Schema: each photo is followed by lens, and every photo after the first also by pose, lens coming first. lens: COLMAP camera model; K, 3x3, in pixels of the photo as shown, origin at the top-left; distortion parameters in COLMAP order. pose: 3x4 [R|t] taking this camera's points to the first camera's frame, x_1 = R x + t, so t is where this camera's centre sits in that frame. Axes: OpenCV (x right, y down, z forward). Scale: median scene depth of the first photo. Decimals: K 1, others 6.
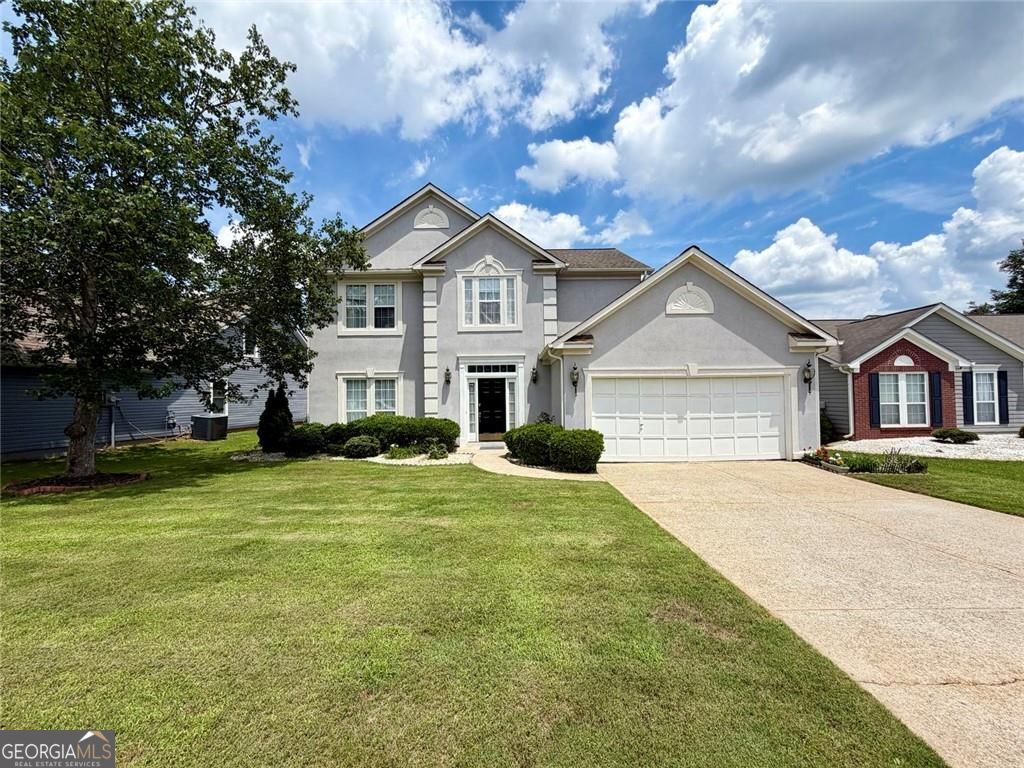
lens RADIAL K [[409.3, 0, 512.0], [0, 409.3, 384.0], [0, 0, 1]] dist [0.000177, -0.000019]
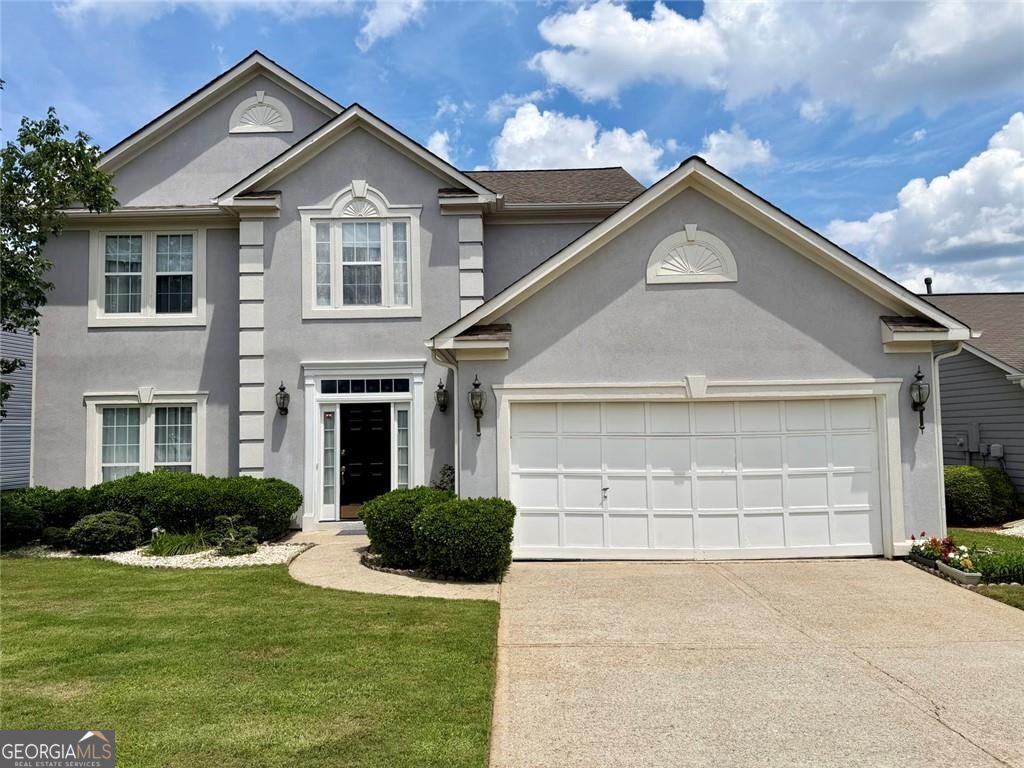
lens RADIAL K [[716.2, 0, 510.8], [0, 716.2, 385.8], [0, 0, 1]] dist [0.116864, -0.190515]
pose [[0.999875, -0.005041, -0.015016, 0.162974], [0.004494, 0.999333, -0.036227, -0.002040], [0.015188, 0.036155, 0.999231, 0.039157]]
